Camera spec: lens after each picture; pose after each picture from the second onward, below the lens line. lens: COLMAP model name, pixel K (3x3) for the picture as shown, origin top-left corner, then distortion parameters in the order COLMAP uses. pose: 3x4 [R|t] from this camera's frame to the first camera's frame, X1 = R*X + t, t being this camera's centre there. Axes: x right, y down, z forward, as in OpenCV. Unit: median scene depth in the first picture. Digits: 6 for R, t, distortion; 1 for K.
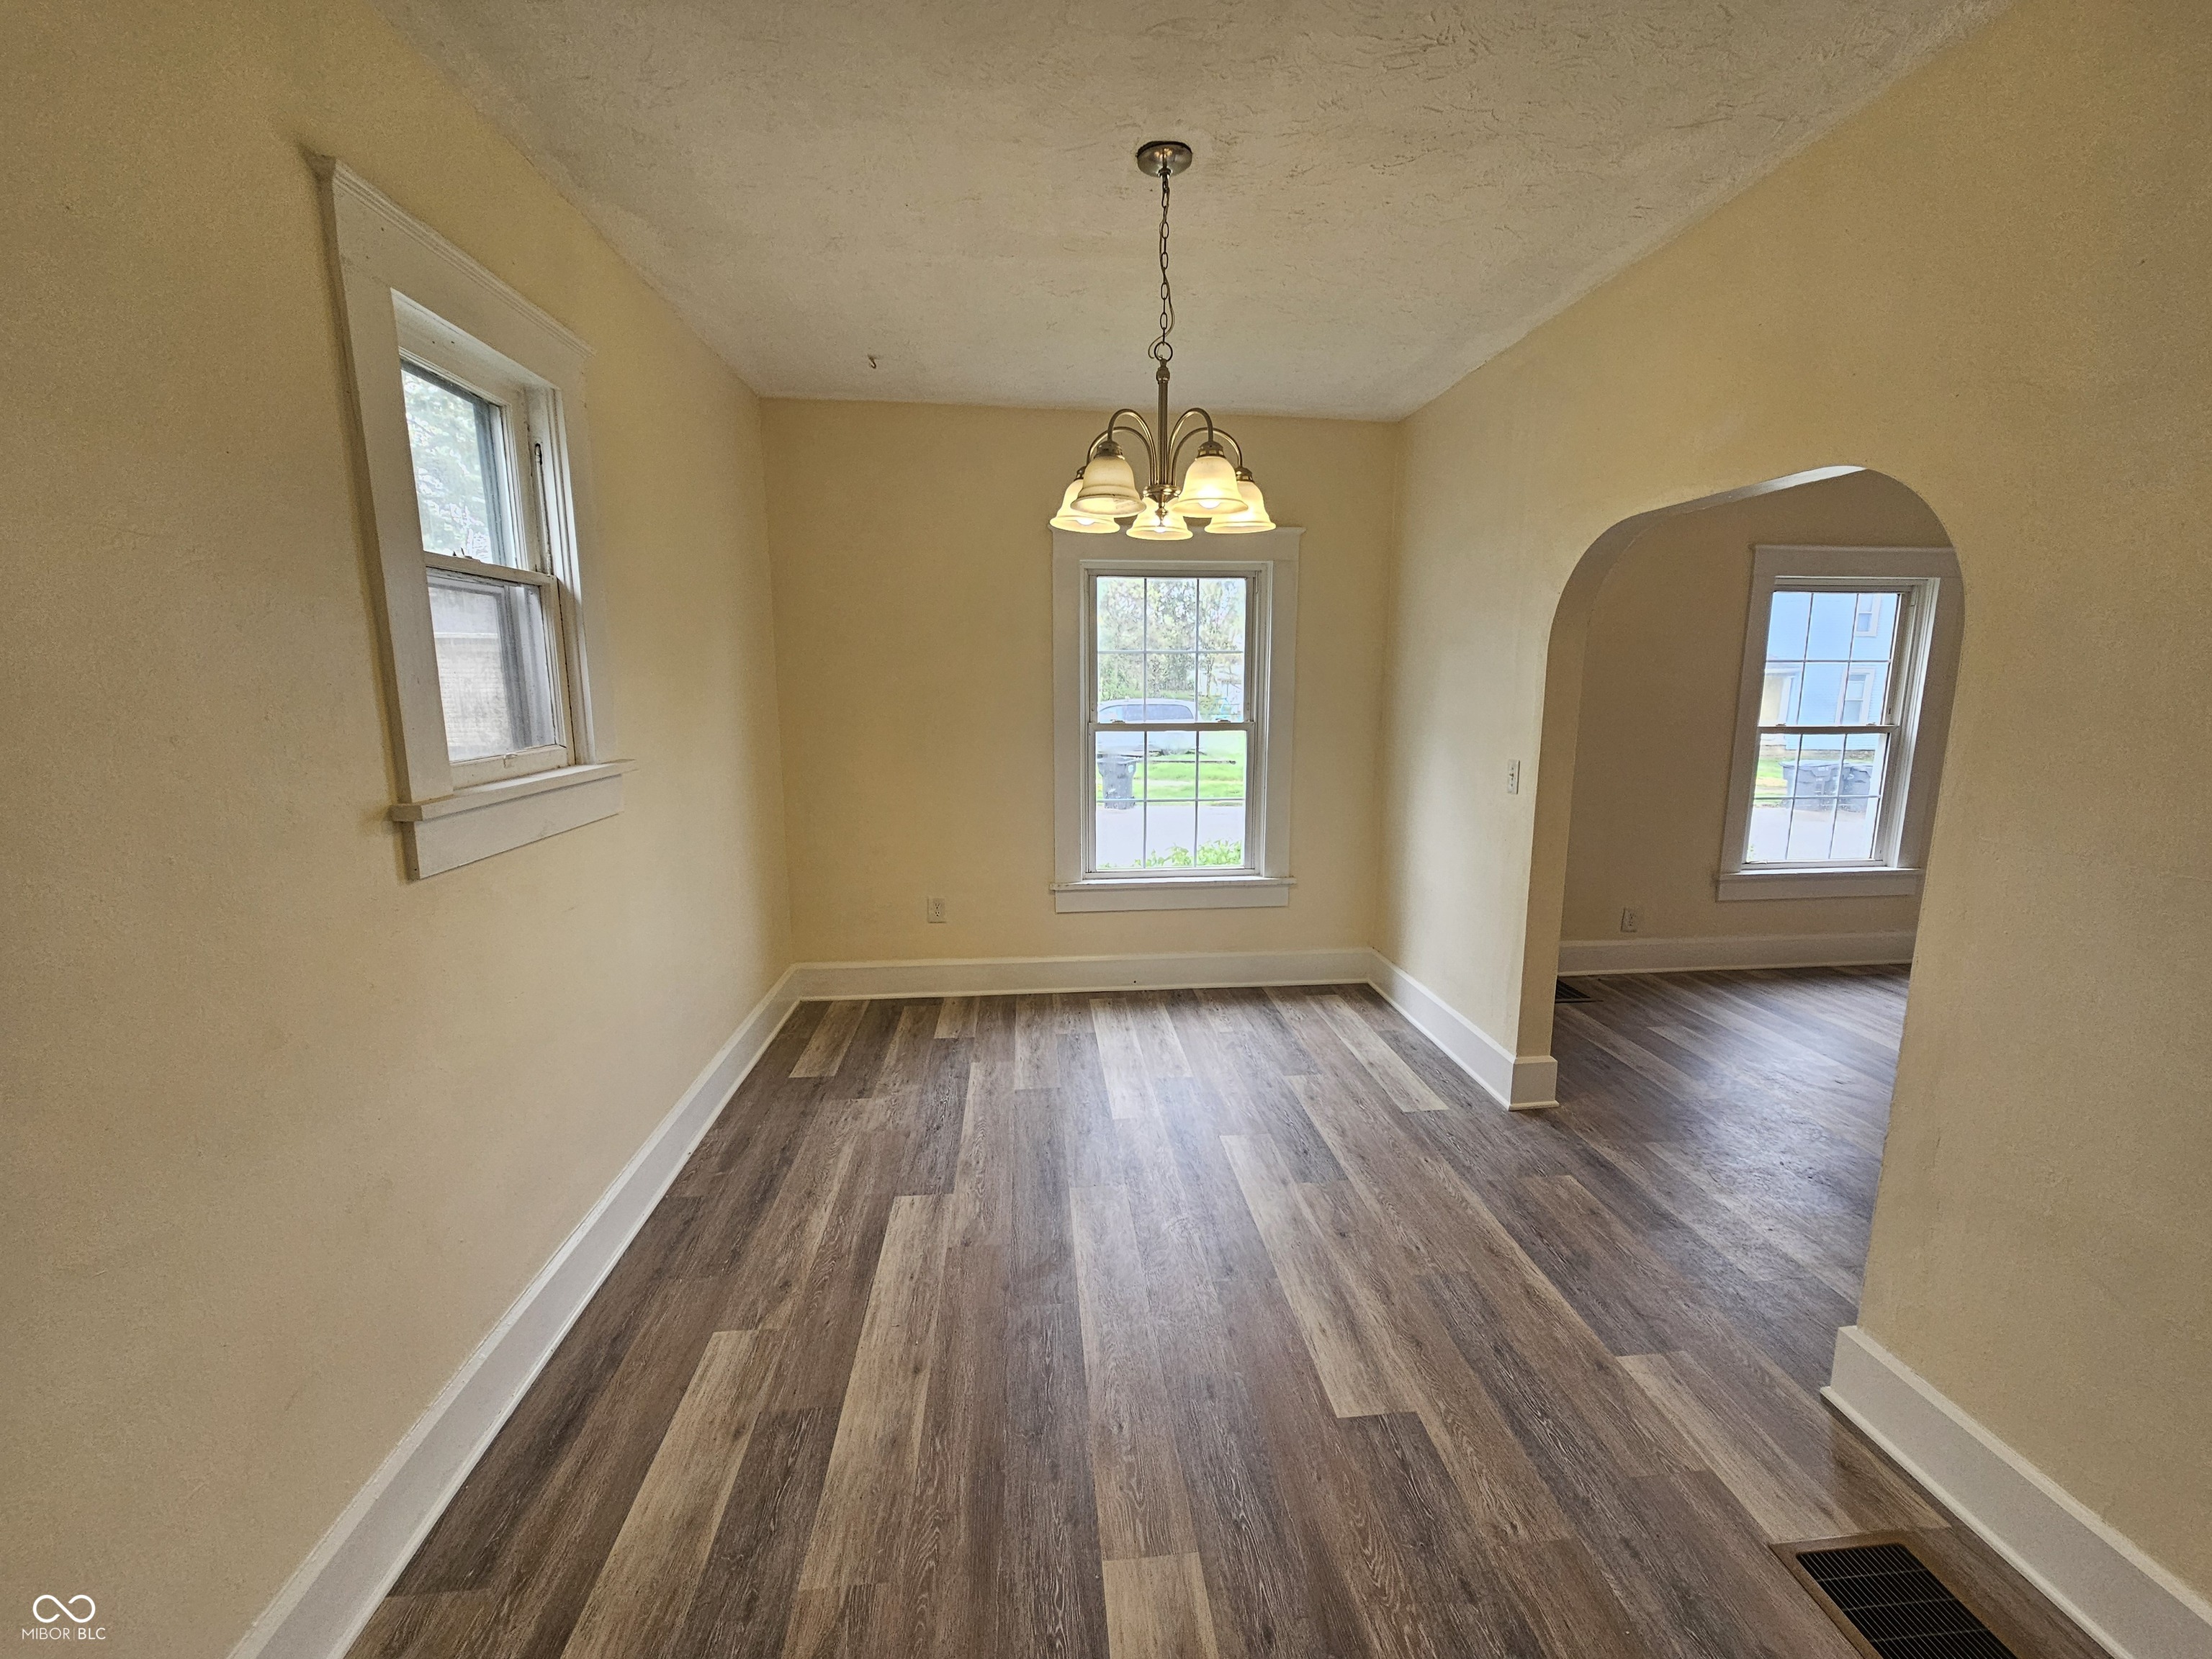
lens RADIAL K [[903.2, 0, 1121.3], [0, 903.2, 820.7], [0, 0, 1]] dist [-0.002167, 0.000229]
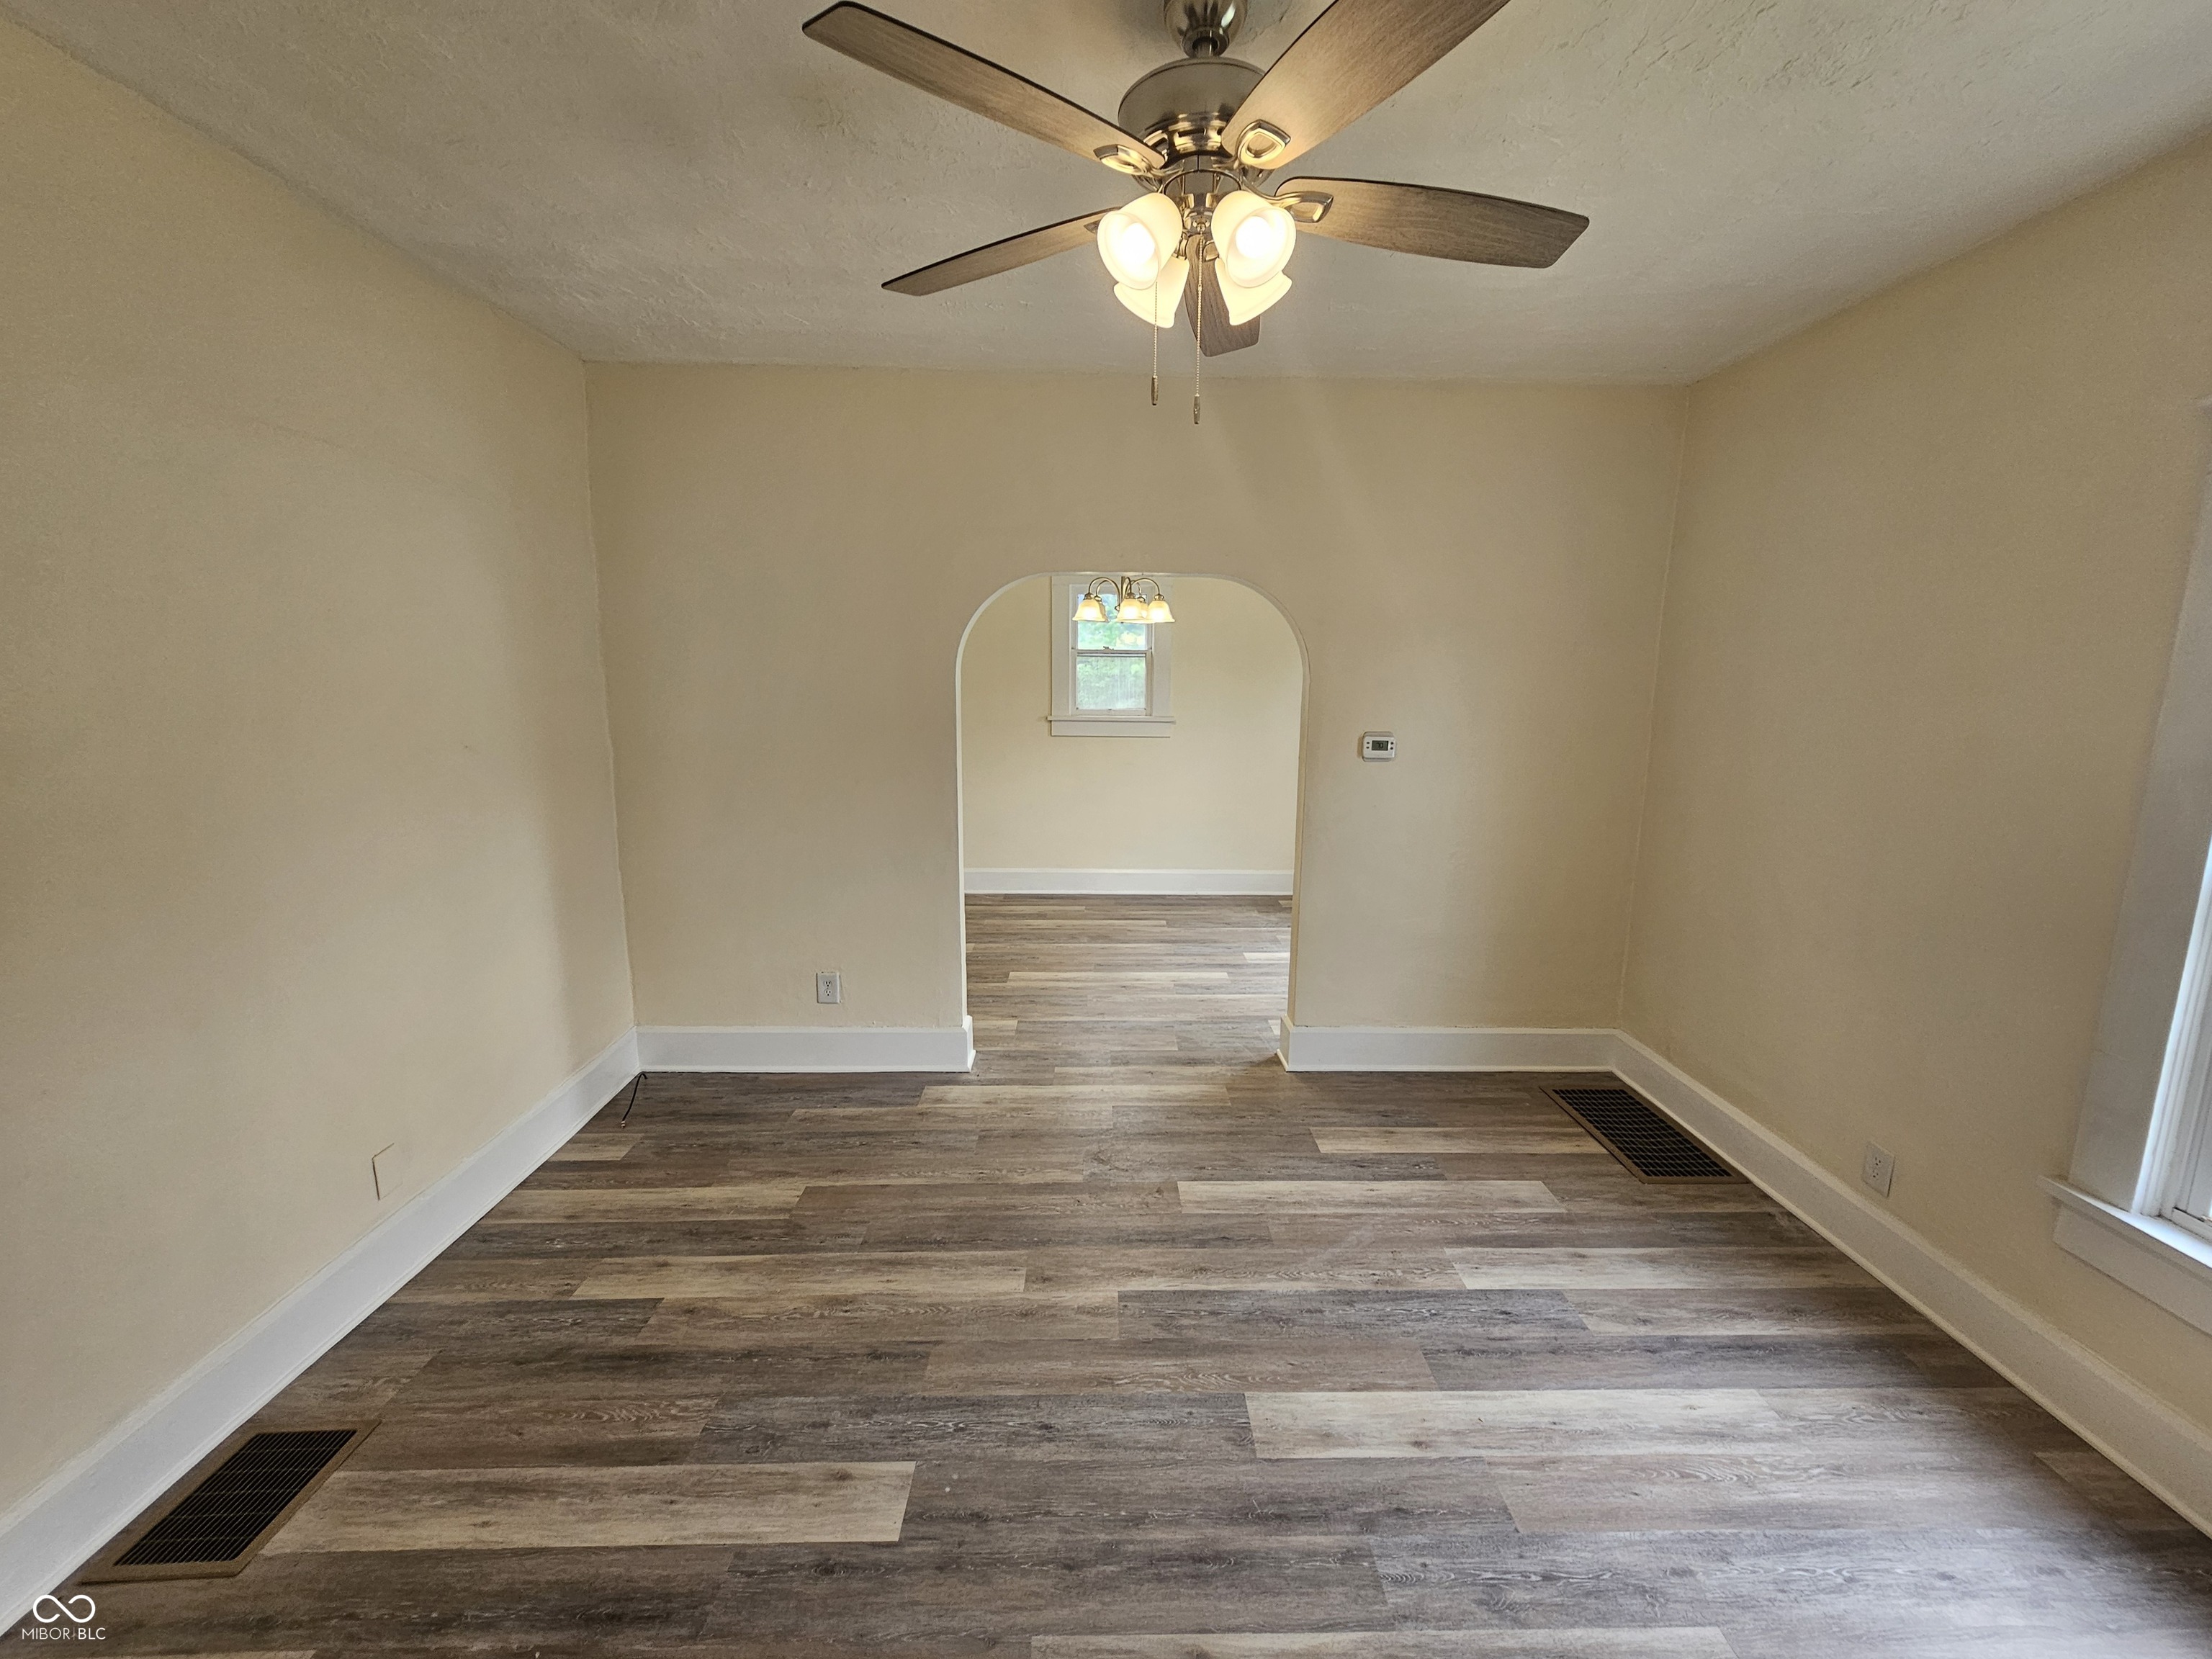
lens RADIAL K [[903.2, 0, 1136.2], [0, 903.2, 828.6], [0, 0, 1]] dist [-0.002167, 0.000229]
pose [[-0.074930, 0.167408, -0.983036, 1.094799], [-0.158475, 0.971280, 0.177485, -0.112269], [0.984516, 0.169085, -0.046248, 0.559552]]
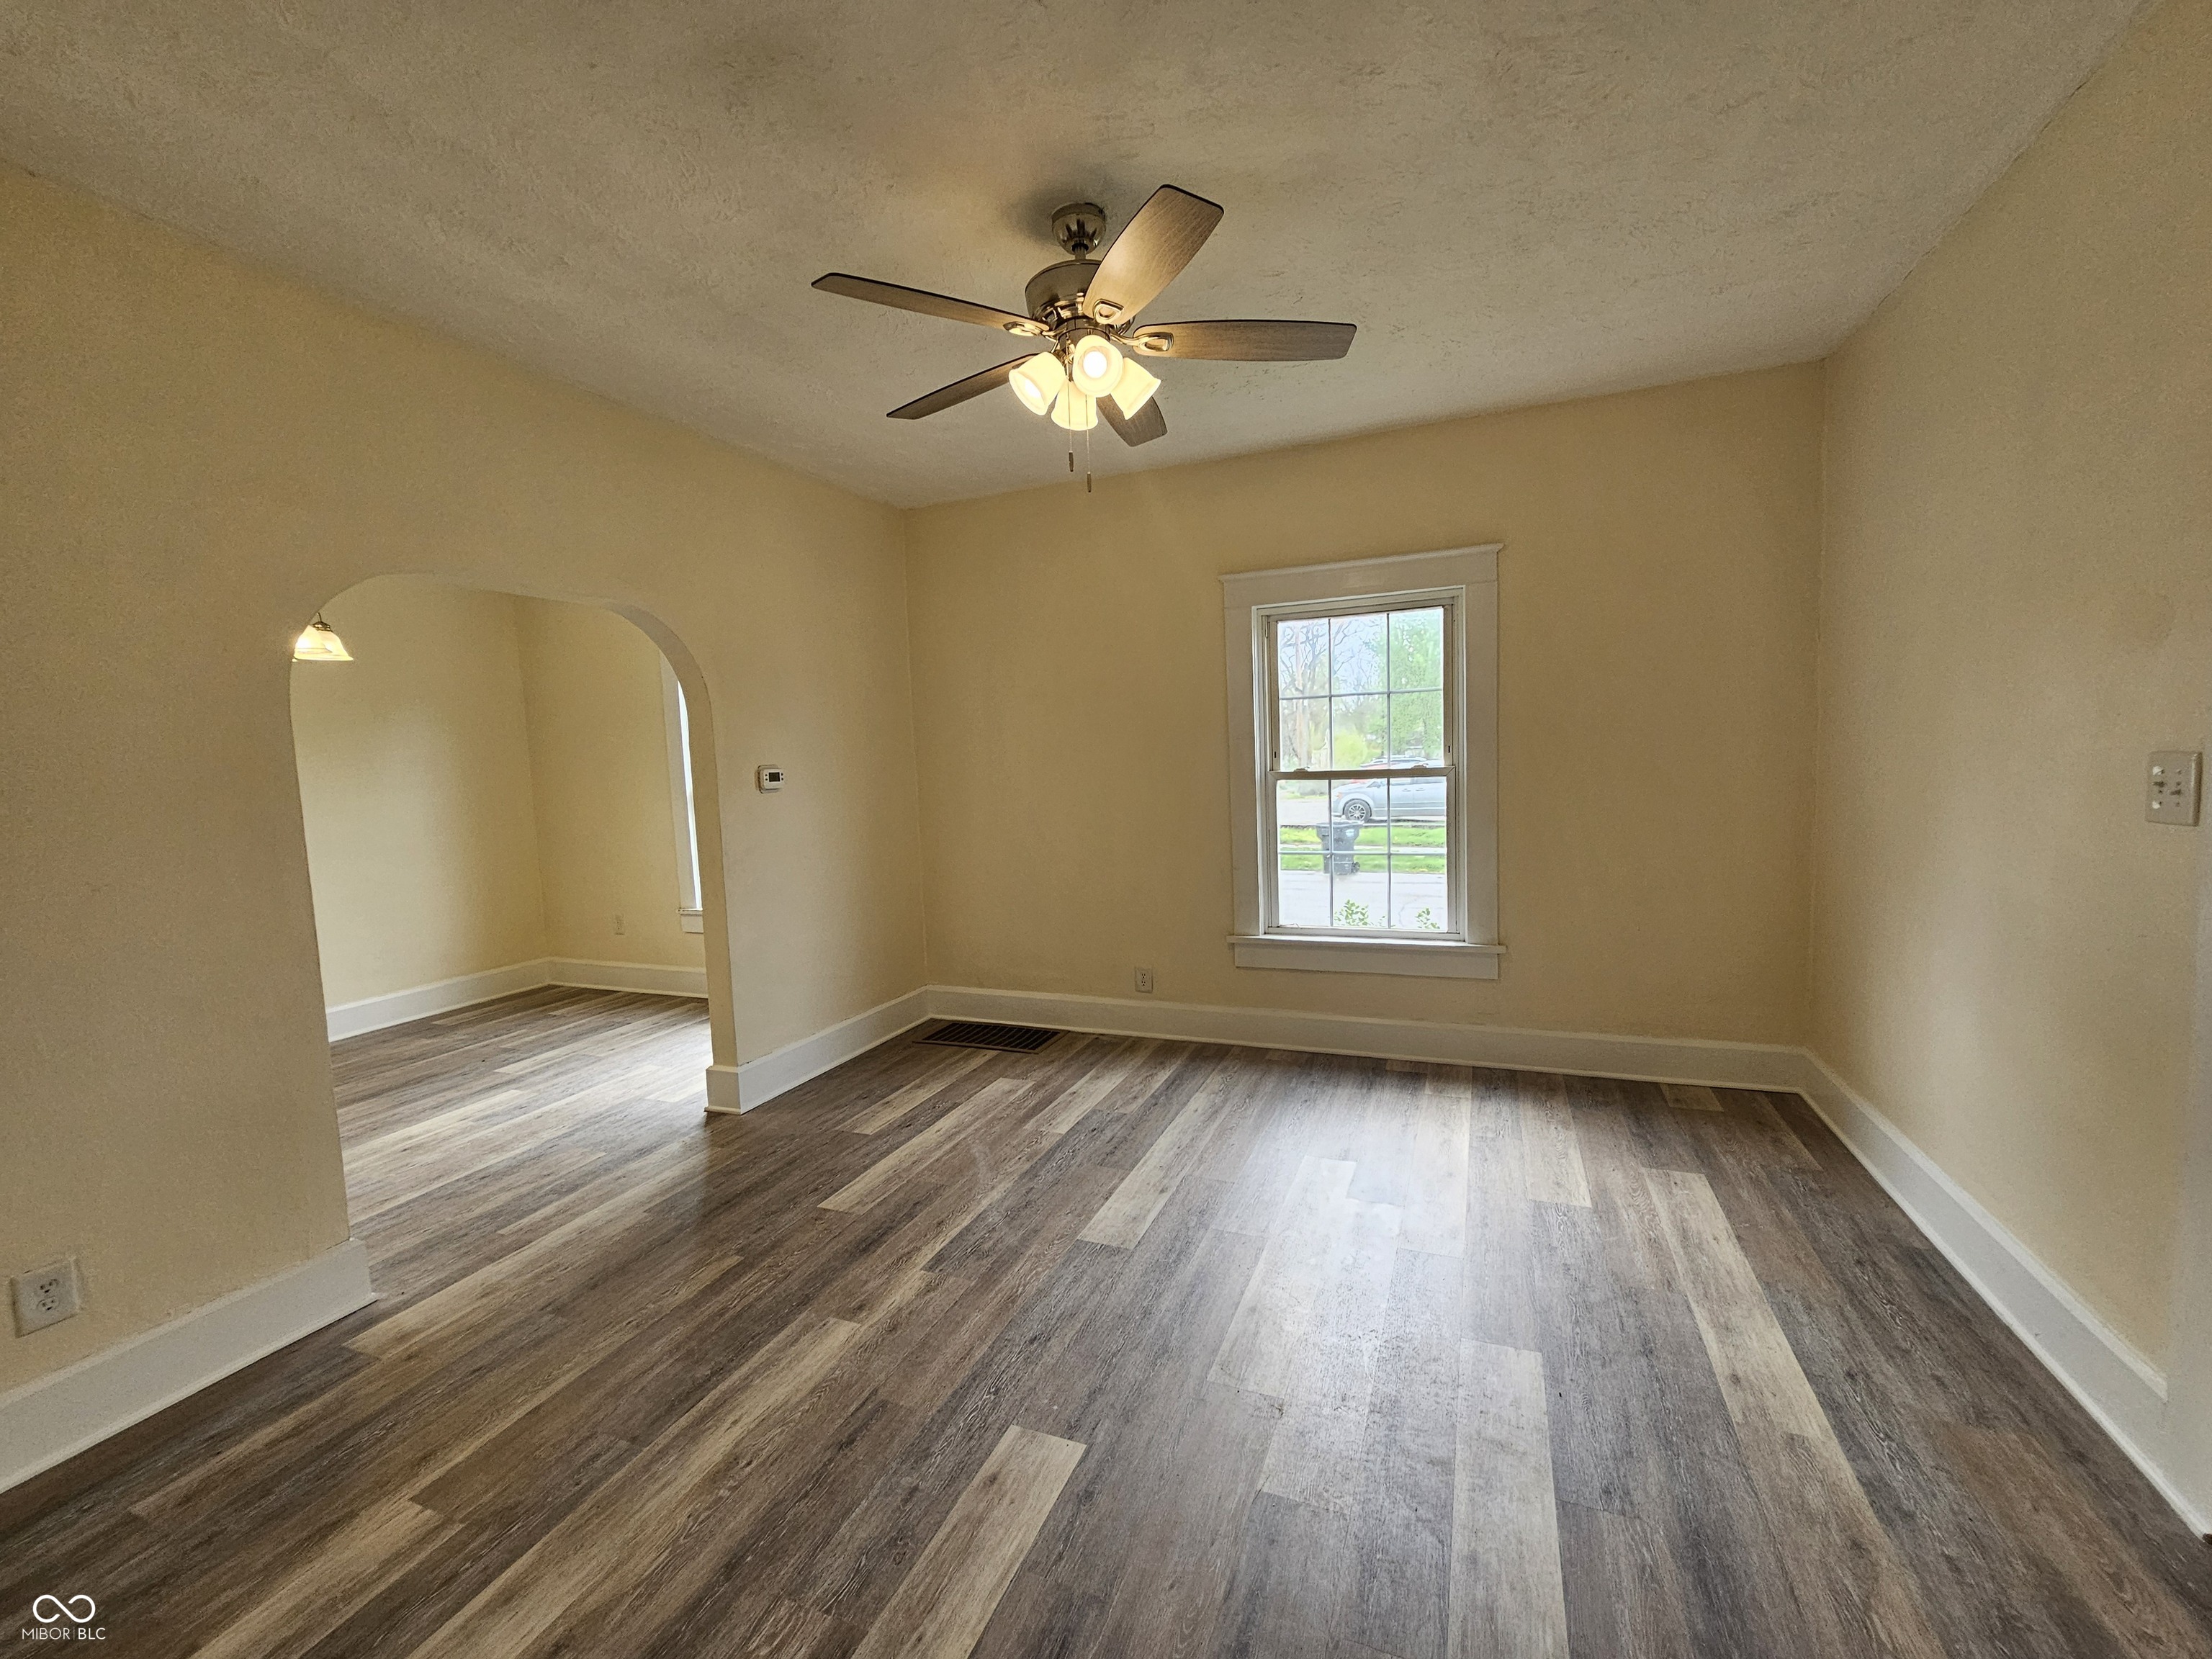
lens RADIAL K [[903.2, 0, 1106.9], [0, 903.2, 842.4], [0, 0, 1]] dist [-0.002167, 0.000229]
pose [[0.878508, 0.011651, -0.477586, 0.985170], [-0.029297, 0.999135, -0.029516, -0.004870], [0.476829, 0.039922, 0.878089, 0.143767]]
